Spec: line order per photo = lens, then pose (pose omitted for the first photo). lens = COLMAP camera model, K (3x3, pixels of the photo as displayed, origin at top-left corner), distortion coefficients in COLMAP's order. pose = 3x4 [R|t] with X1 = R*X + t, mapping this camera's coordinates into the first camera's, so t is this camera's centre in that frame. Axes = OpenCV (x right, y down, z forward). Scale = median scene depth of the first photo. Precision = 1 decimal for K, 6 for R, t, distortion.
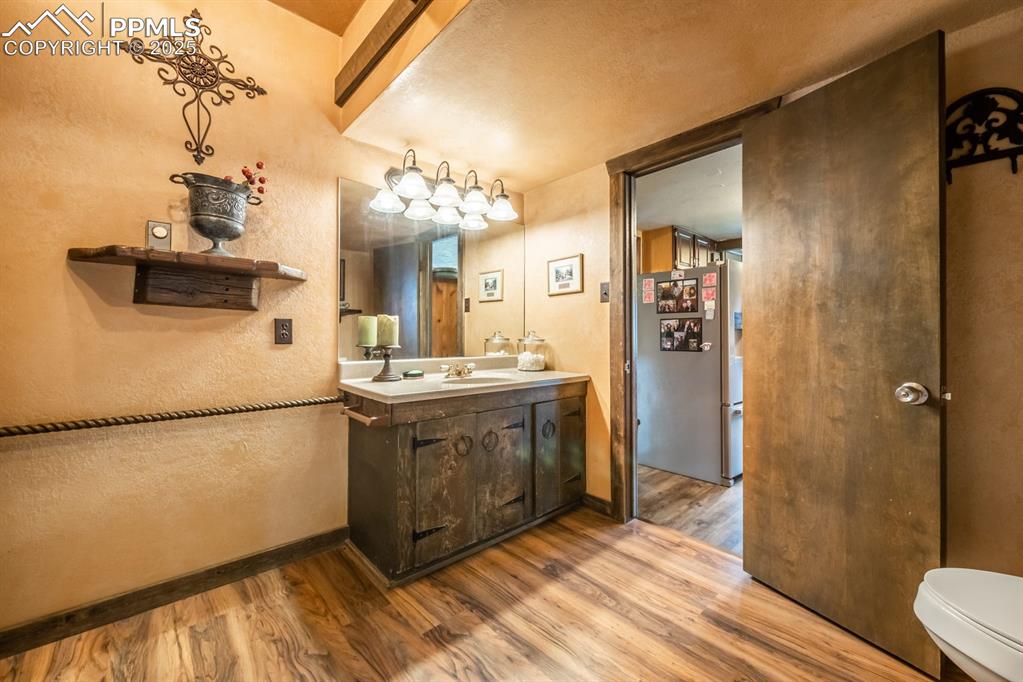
lens RADIAL K [[401.0, 0, 506.7], [0, 401.0, 336.1], [0, 0, 1]] dist [-0.000354, -0.000698]
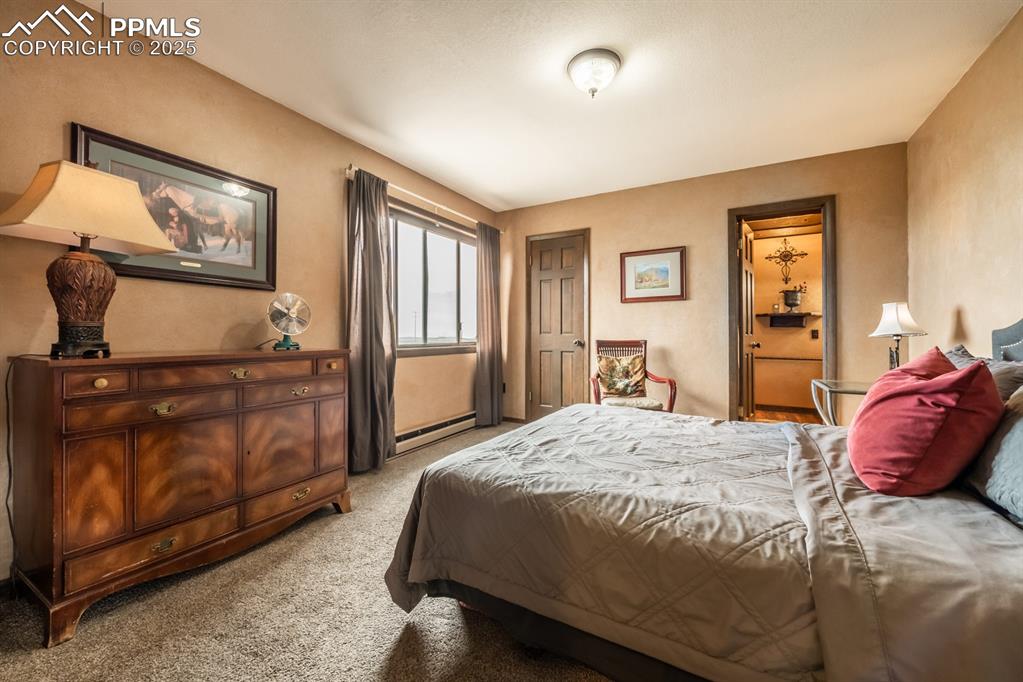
lens RADIAL K [[401.0, 0, 517.9], [0, 401.0, 334.5], [0, 0, 1]] dist [-0.000354, -0.000698]
pose [[0.328023, -0.004499, -0.944659, 1.668122], [0.006384, 0.999976, -0.002545, -0.017534], [0.944648, -0.005196, 0.328044, -2.235699]]
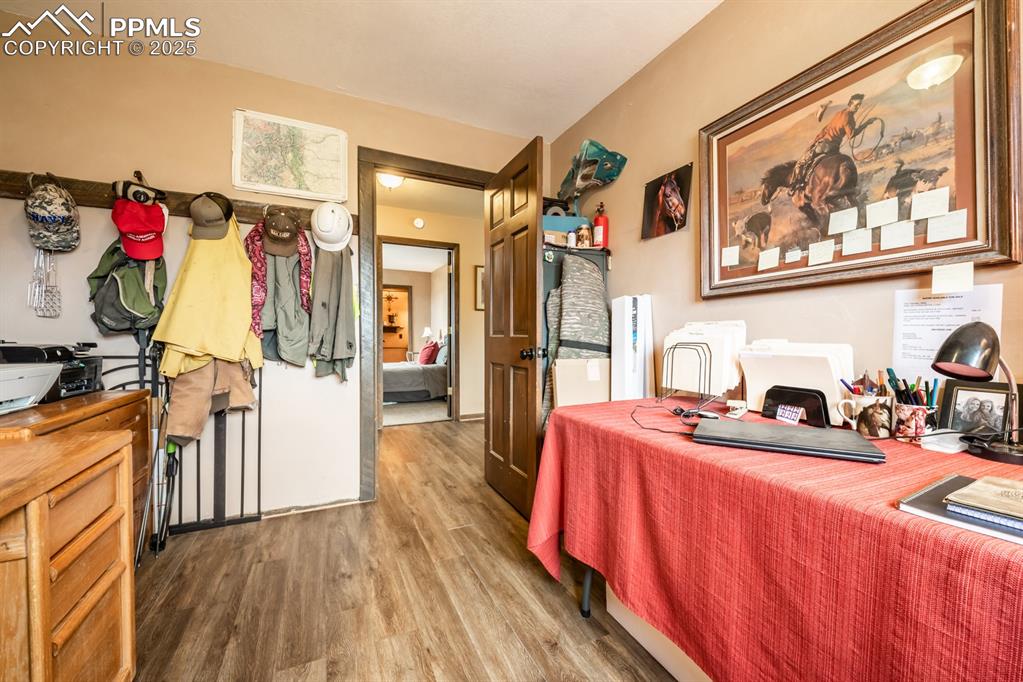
lens RADIAL K [[401.0, 0, 509.8], [0, 401.0, 337.1], [0, 0, 1]] dist [-0.000354, -0.000698]
pose [[0.958538, 0.001044, -0.284962, 3.215331], [0.000787, 0.999980, 0.006311, -0.038325], [0.284963, -0.006273, 0.958518, -5.076948]]
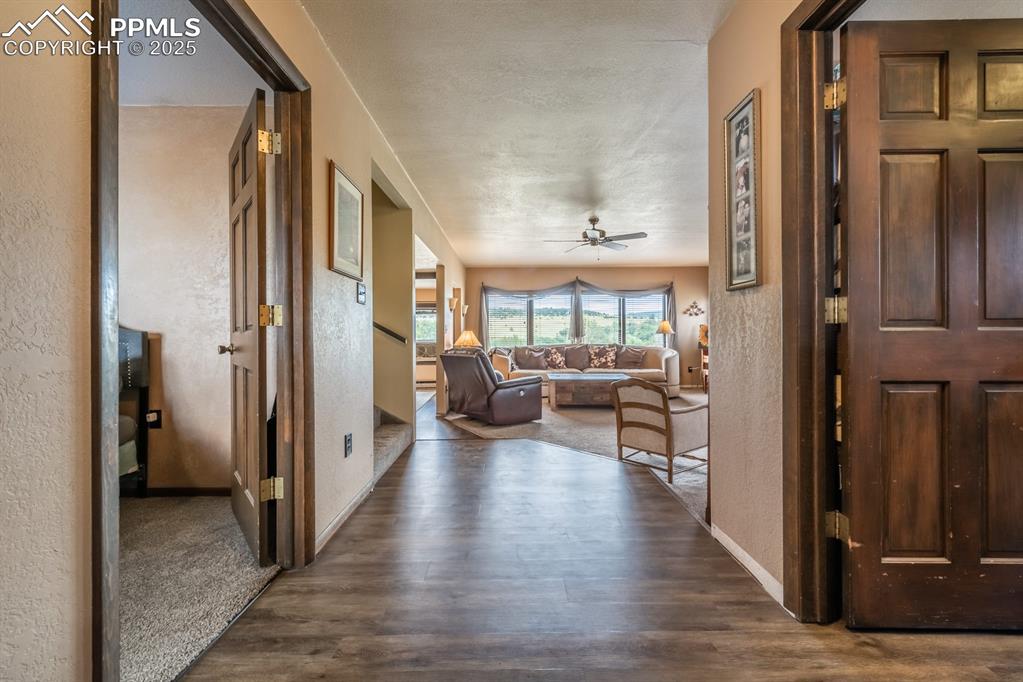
lens RADIAL K [[401.0, 0, 511.6], [0, 401.0, 335.5], [0, 0, 1]] dist [-0.000354, -0.000698]
pose [[0.661983, -0.003574, 0.749511, 1.466169], [-0.002362, 0.999974, 0.006855, -0.019516], [-0.749515, -0.006308, 0.661957, -3.400485]]
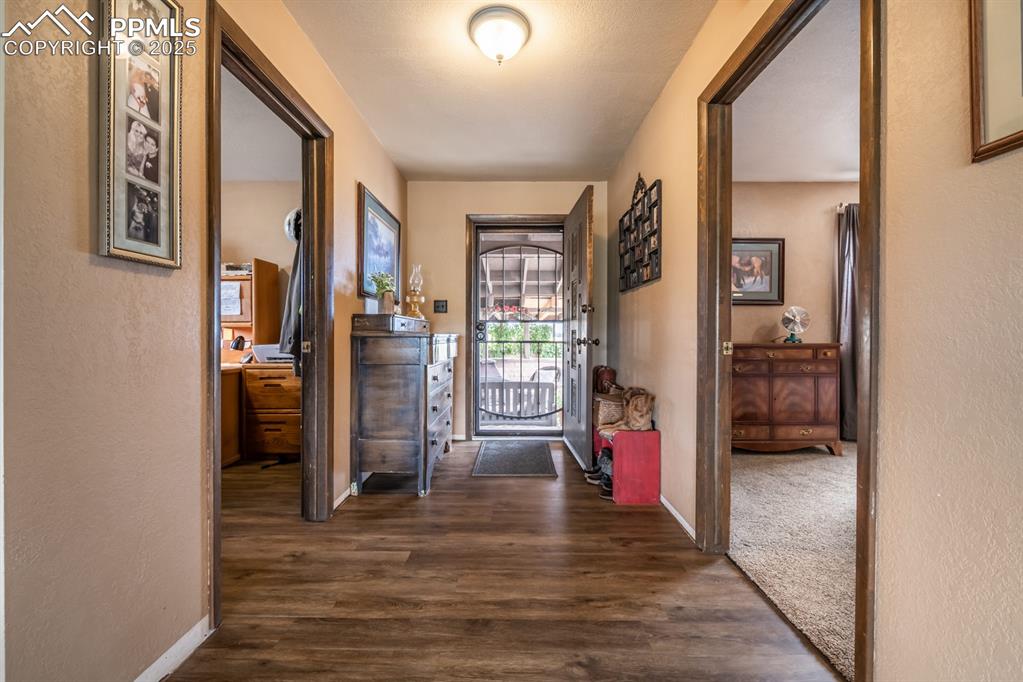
lens RADIAL K [[401.0, 0, 516.3], [0, 401.0, 337.7], [0, 0, 1]] dist [-0.000354, -0.000698]
pose [[-0.666950, 0.003502, -0.745095, 2.784373], [0.005131, 0.999987, 0.000106, -0.008138], [0.745085, -0.003752, -0.666959, -2.204581]]
